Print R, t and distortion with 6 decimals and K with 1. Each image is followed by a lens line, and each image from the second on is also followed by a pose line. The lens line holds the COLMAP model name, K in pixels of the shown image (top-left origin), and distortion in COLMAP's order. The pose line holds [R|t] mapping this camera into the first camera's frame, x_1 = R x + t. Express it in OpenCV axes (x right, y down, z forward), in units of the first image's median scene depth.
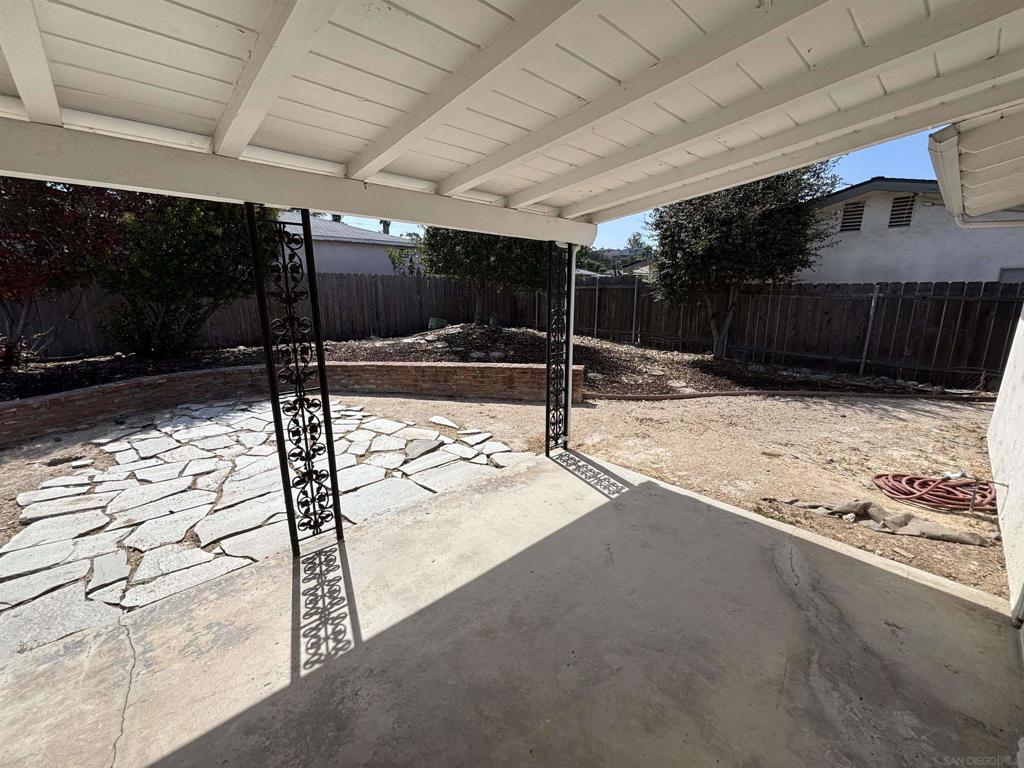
lens RADIAL K [[411.9, 0, 510.7], [0, 411.9, 384.3], [0, 0, 1]] dist [0.002509, -0.000690]
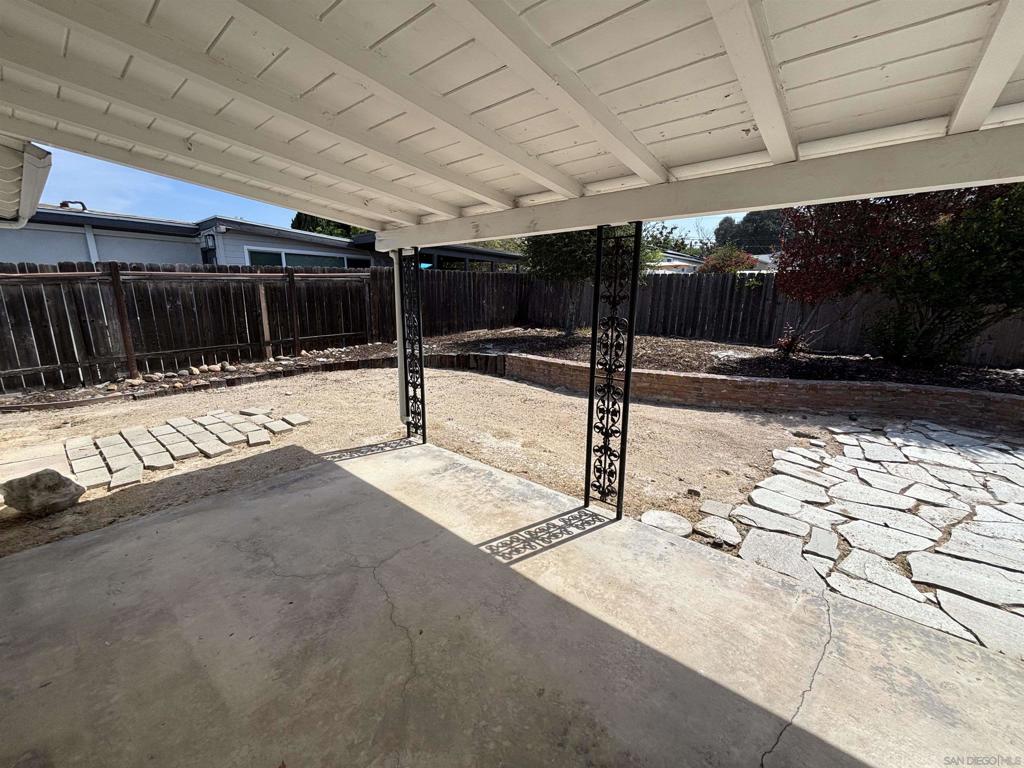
lens RADIAL K [[415.6, 0, 520.6], [0, 415.6, 386.4], [0, 0, 1]] dist [0.001038, -0.000272]
pose [[0.112063, 0.217028, -0.969712, 0.598000], [-0.224838, 0.956089, 0.187996, -0.122144], [0.967931, 0.196960, 0.155938, 0.541970]]
